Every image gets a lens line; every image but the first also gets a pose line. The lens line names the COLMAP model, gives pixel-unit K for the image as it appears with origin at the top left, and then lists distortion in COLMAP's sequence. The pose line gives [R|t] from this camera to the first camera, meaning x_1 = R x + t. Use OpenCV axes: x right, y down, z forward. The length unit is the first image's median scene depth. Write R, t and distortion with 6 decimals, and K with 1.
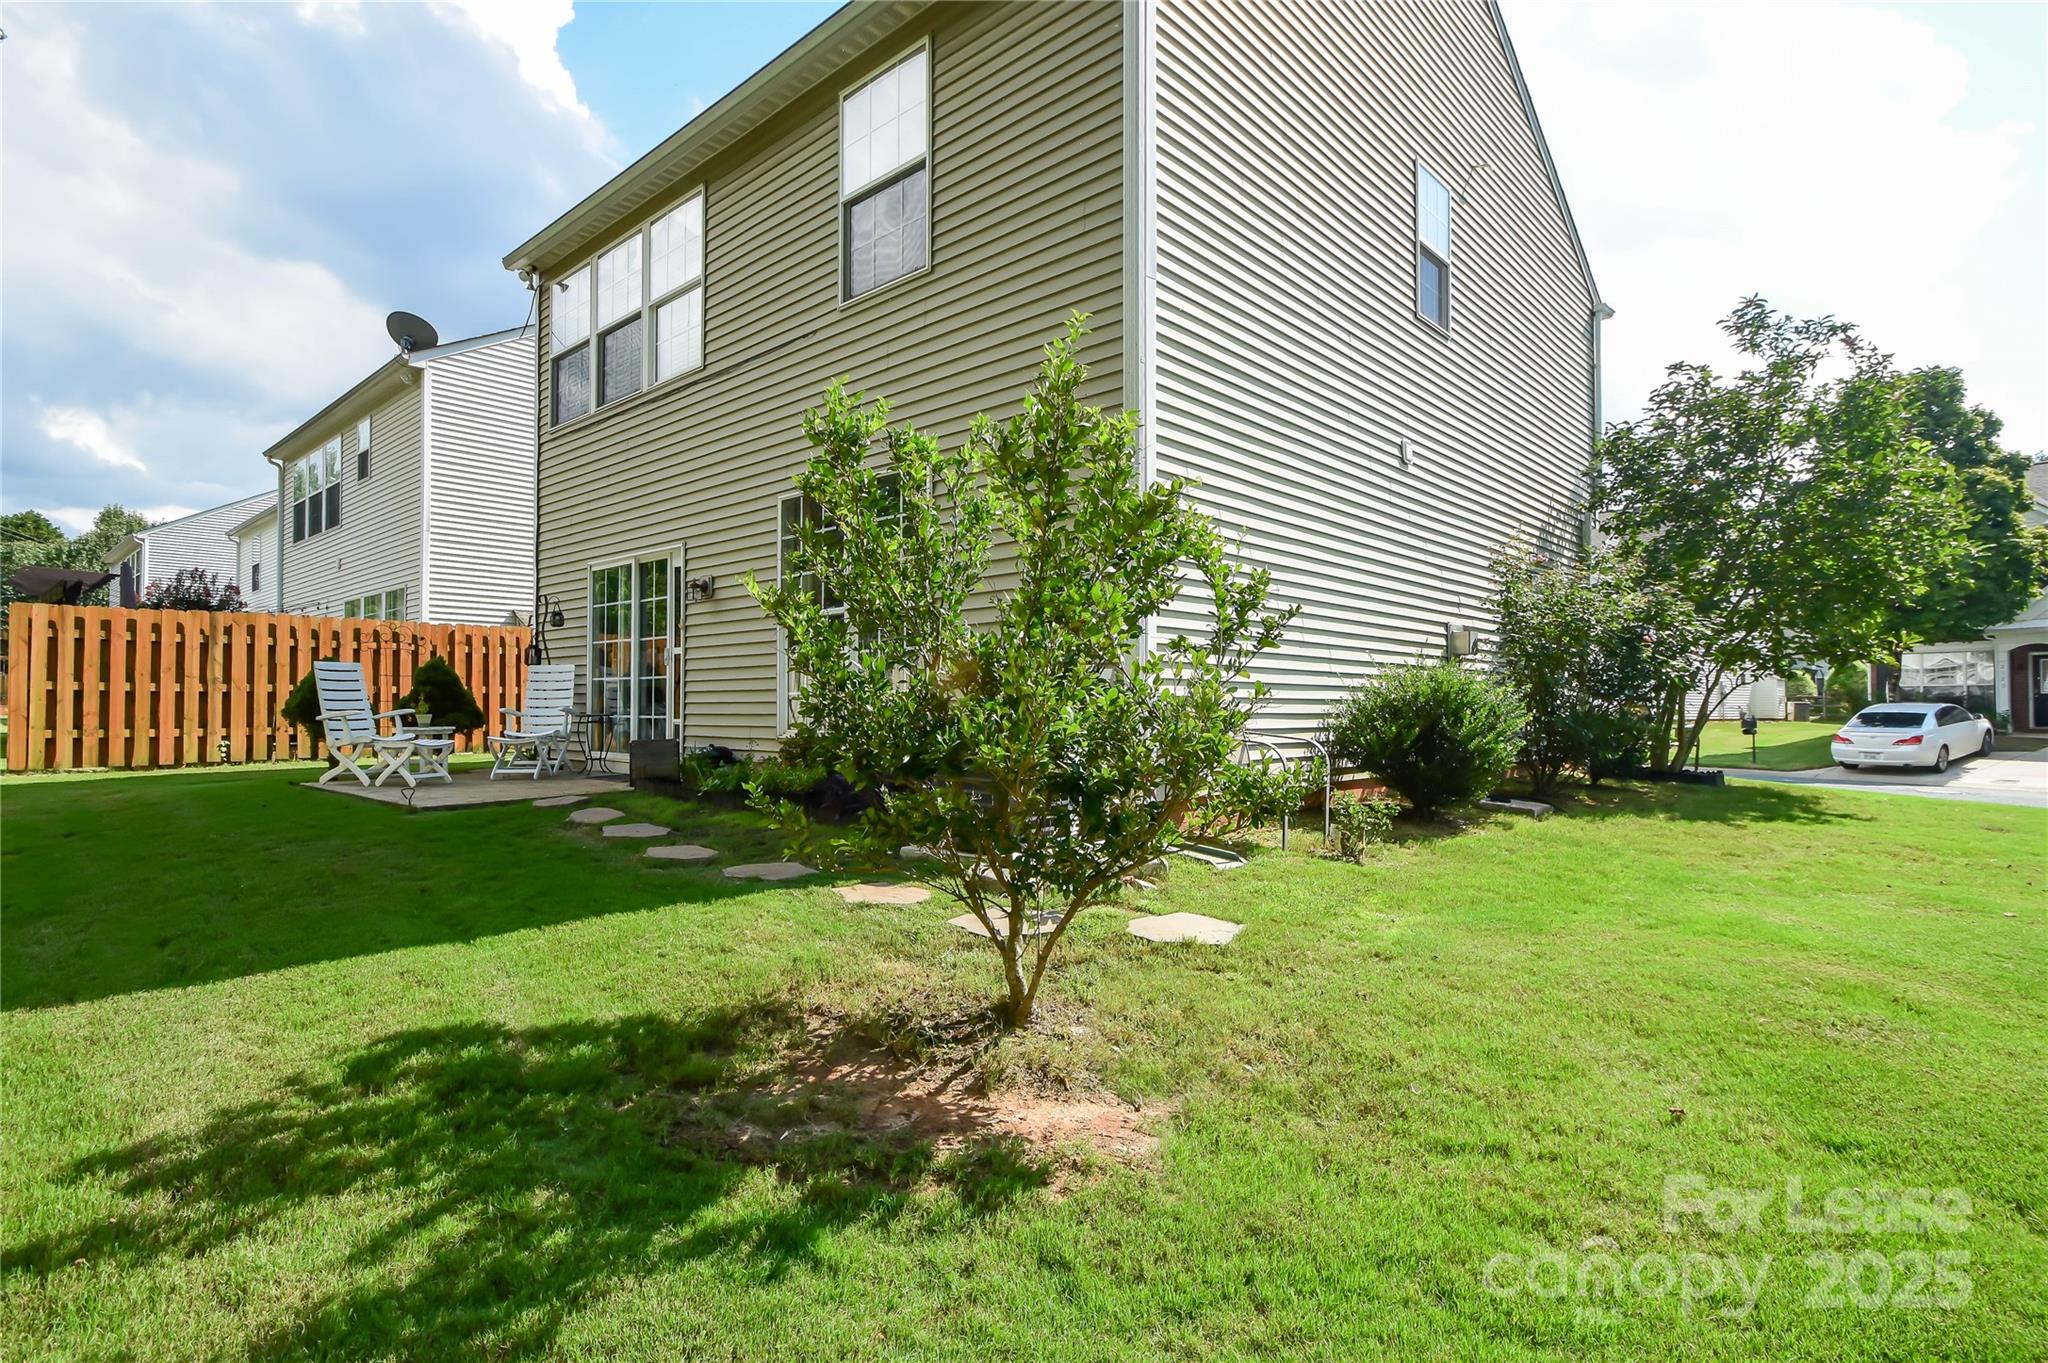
lens RADIAL K [[1043.0, 0, 1013.2], [0, 1043.0, 683.2], [0, 0, 1]] dist [-0.019014, -0.000777]
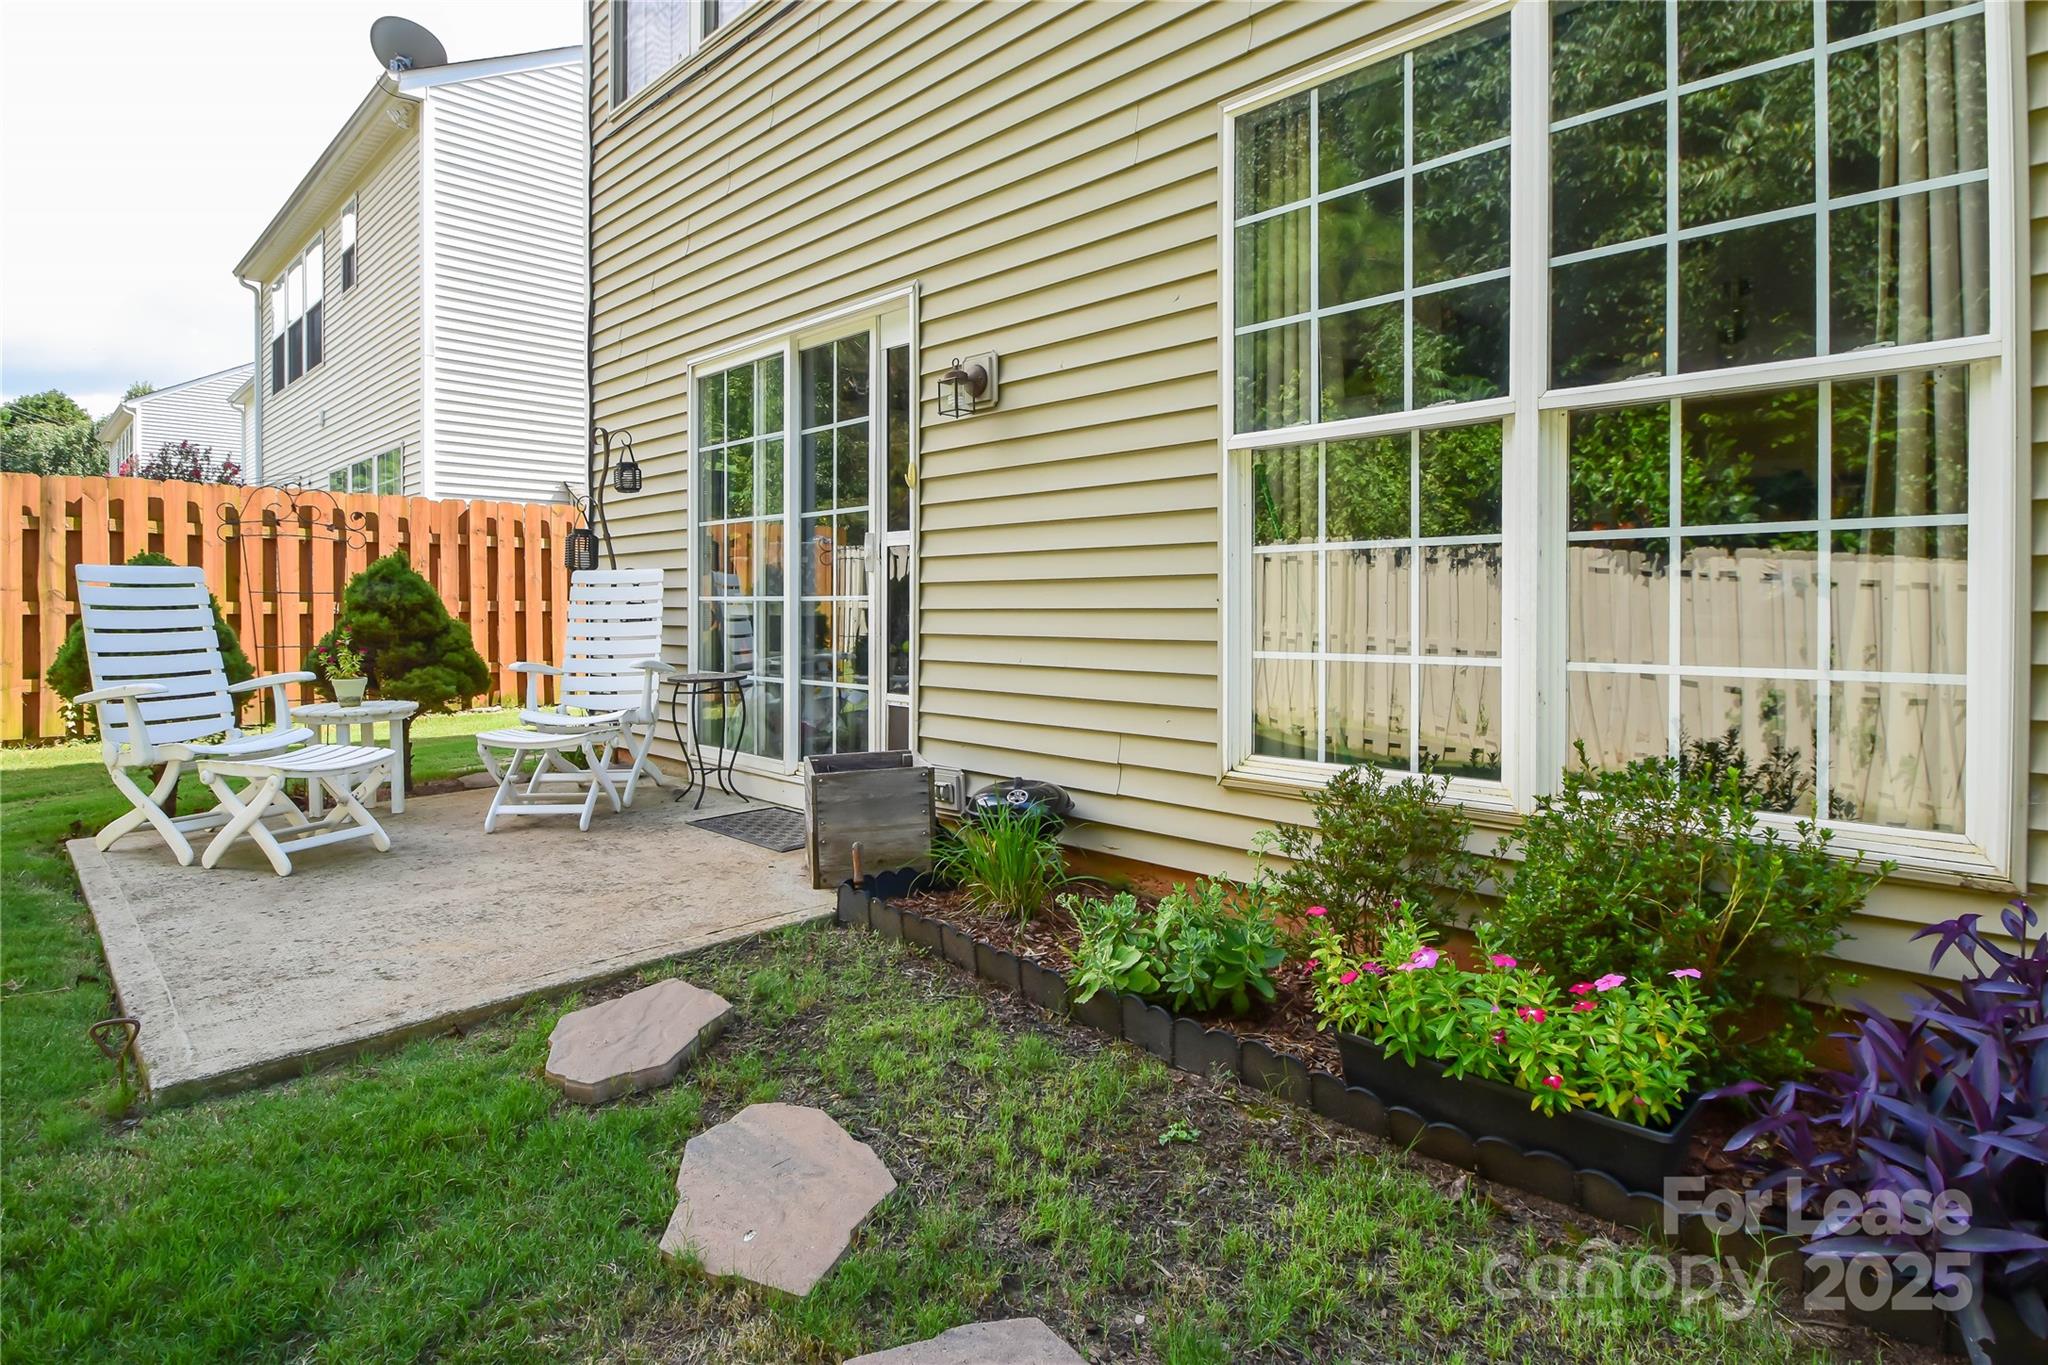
lens RADIAL K [[1073.4, 0, 1048.7], [0, 1073.4, 626.2], [0, 0, 1]] dist [-0.032156, -0.001209]
pose [[0.999009, 0.003772, -0.044345, -0.213870], [-0.001883, 0.999092, 0.042574, -0.012459], [0.044466, -0.042448, 0.998109, 0.494094]]
